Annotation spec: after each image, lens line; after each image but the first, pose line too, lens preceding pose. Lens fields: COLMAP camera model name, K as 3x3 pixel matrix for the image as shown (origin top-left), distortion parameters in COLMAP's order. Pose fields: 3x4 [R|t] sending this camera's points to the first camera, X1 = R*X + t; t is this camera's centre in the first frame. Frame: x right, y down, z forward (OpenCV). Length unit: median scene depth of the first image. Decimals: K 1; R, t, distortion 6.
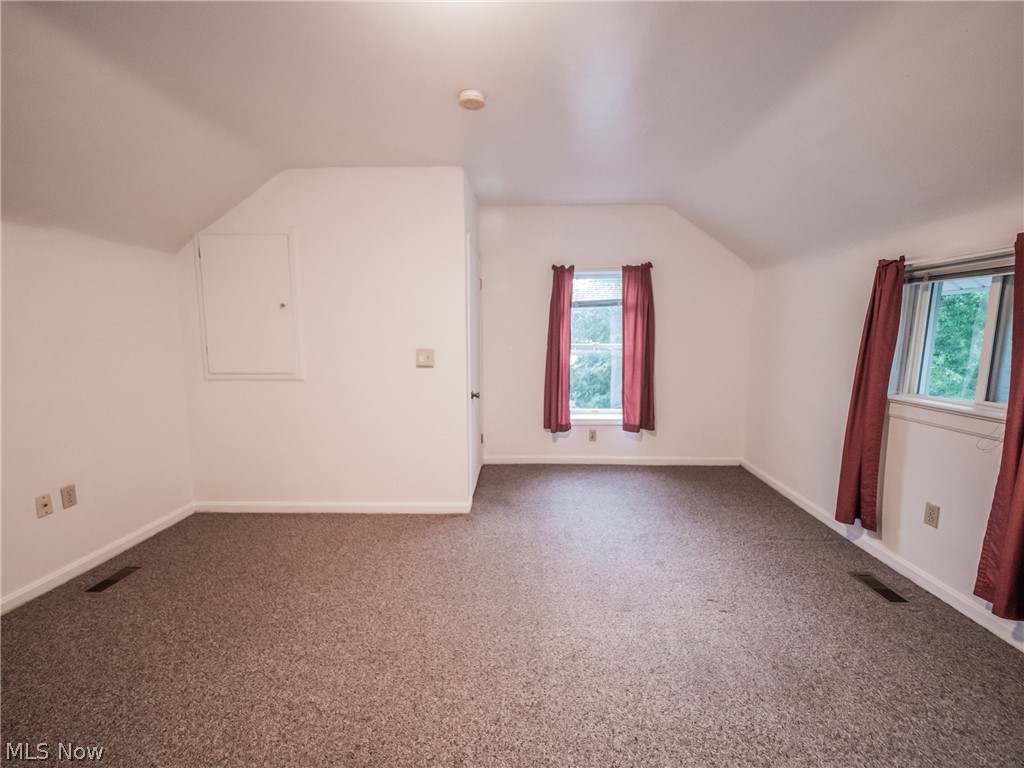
lens RADIAL K [[436.1, 0, 510.3], [0, 436.1, 378.6], [0, 0, 1]] dist [0.040314, -0.016473]
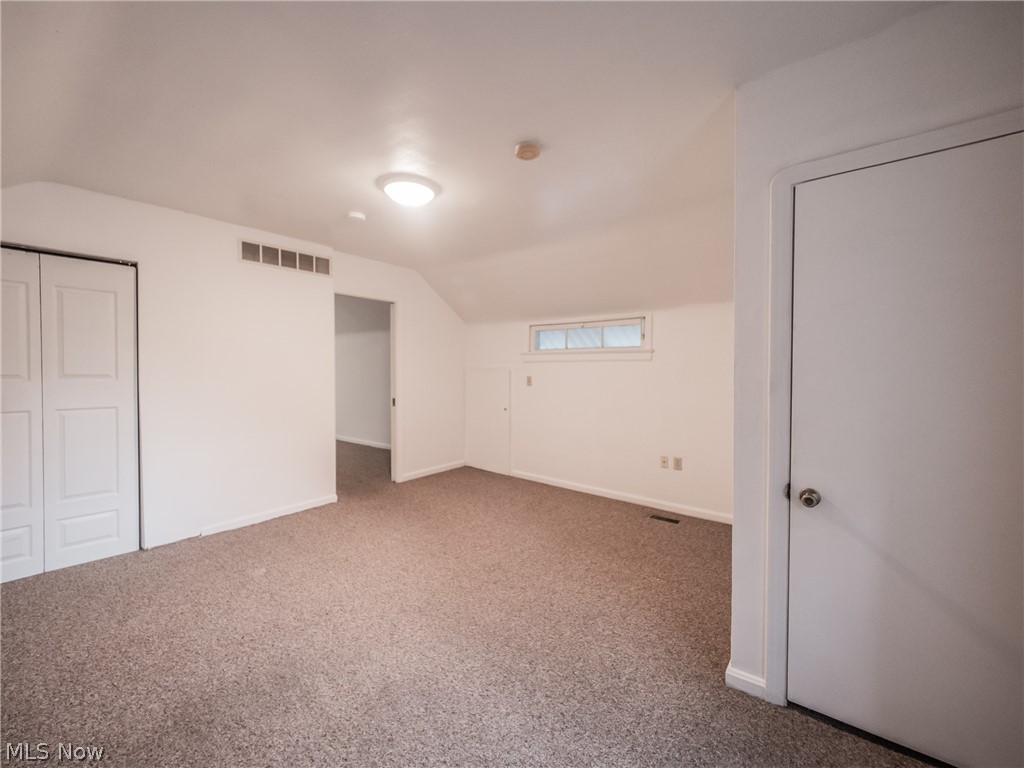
lens RADIAL K [[436.1, 0, 510.3], [0, 436.1, 378.6], [0, 0, 1]] dist [0.040314, -0.016473]
pose [[-0.598007, 0.020457, -0.801230, 0.445920], [-0.087232, 0.992074, 0.090437, -0.093894], [0.796730, 0.123975, -0.591483, 0.917043]]
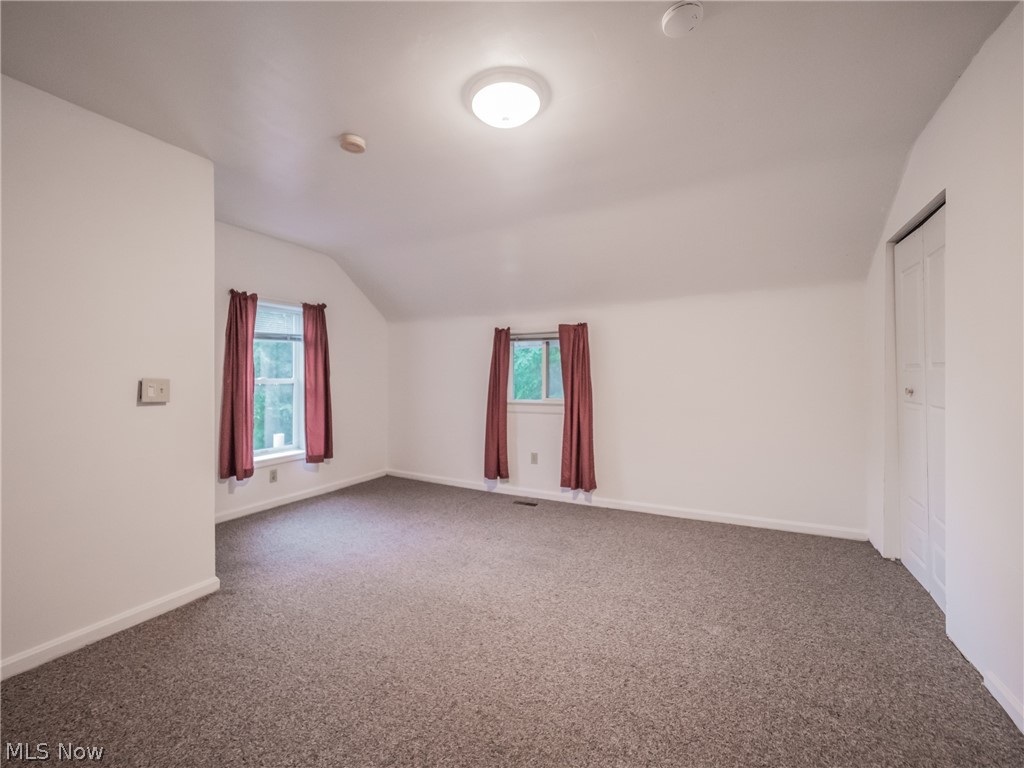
lens RADIAL K [[436.1, 0, 510.3], [0, 436.1, 378.6], [0, 0, 1]] dist [0.040314, -0.016473]
pose [[0.431097, -0.000818, 0.902305, -0.500004], [0.100397, 0.993834, -0.047067, 0.020944], [-0.896703, 0.110879, 0.428521, 0.134444]]
